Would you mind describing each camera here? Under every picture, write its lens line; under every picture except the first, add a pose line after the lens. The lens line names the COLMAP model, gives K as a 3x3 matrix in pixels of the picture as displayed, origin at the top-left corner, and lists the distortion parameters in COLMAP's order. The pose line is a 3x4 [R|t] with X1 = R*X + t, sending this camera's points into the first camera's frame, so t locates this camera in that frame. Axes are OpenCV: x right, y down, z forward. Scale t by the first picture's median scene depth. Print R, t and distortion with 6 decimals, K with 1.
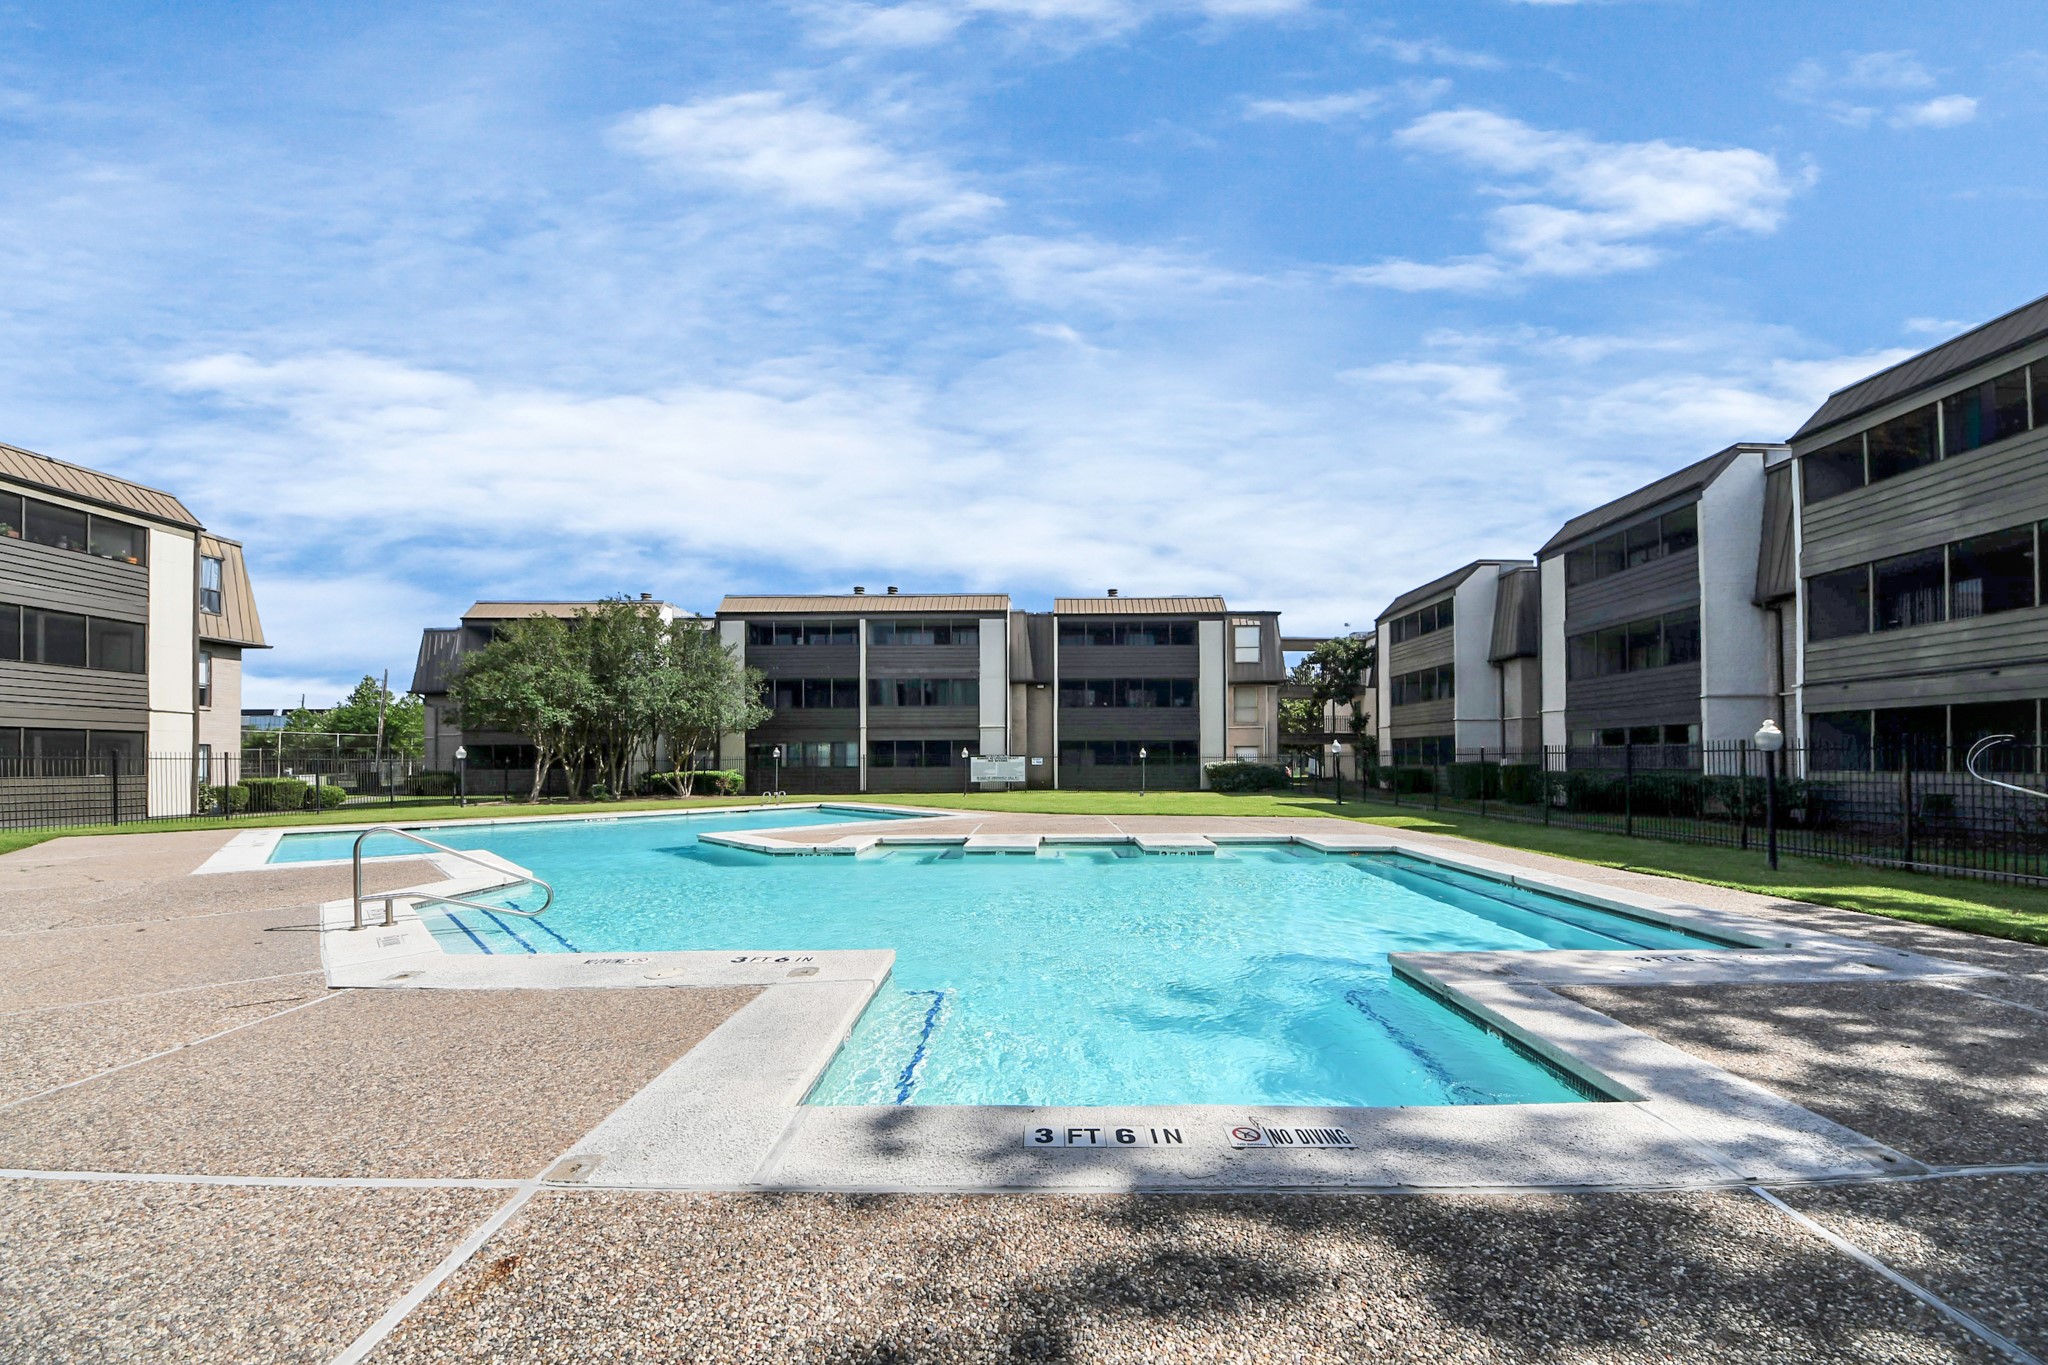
lens RADIAL K [[766.1, 0, 1024.1], [0, 766.1, 750.7], [0, 0, 1]] dist [0.030098, -0.022029]
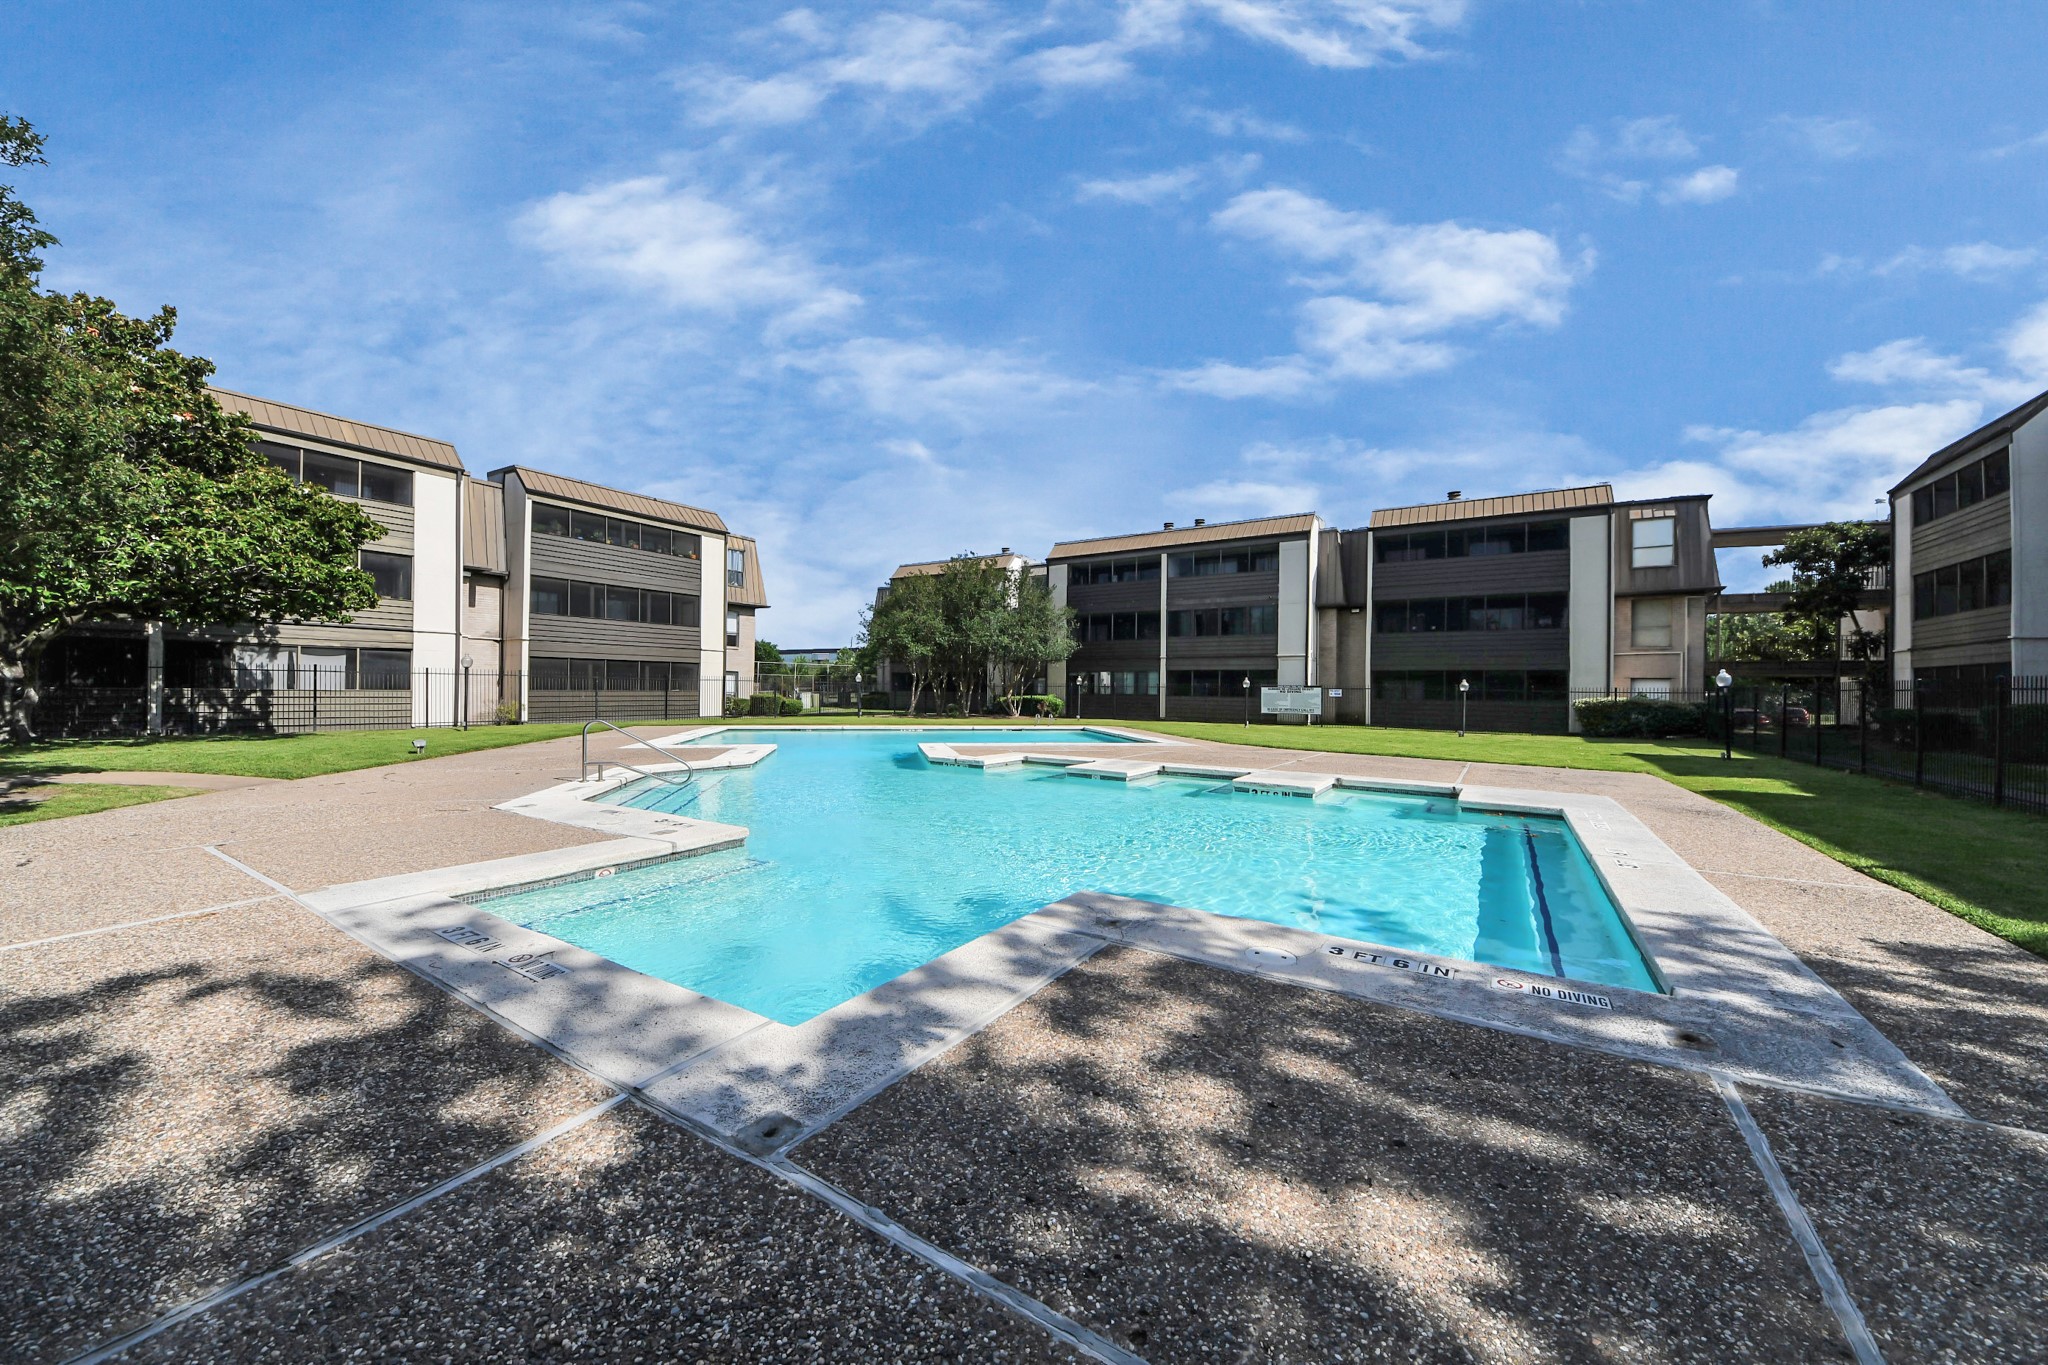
lens RADIAL K [[747.1, 0, 1017.1], [0, 747.1, 684.0], [0, 0, 1]] dist [0.026859, -0.016866]
pose [[0.833345, 0.012093, -0.552621, 0.192333], [-0.009984, 0.999927, 0.006825, 0.001007], [0.552663, -0.000171, 0.833405, 0.042015]]
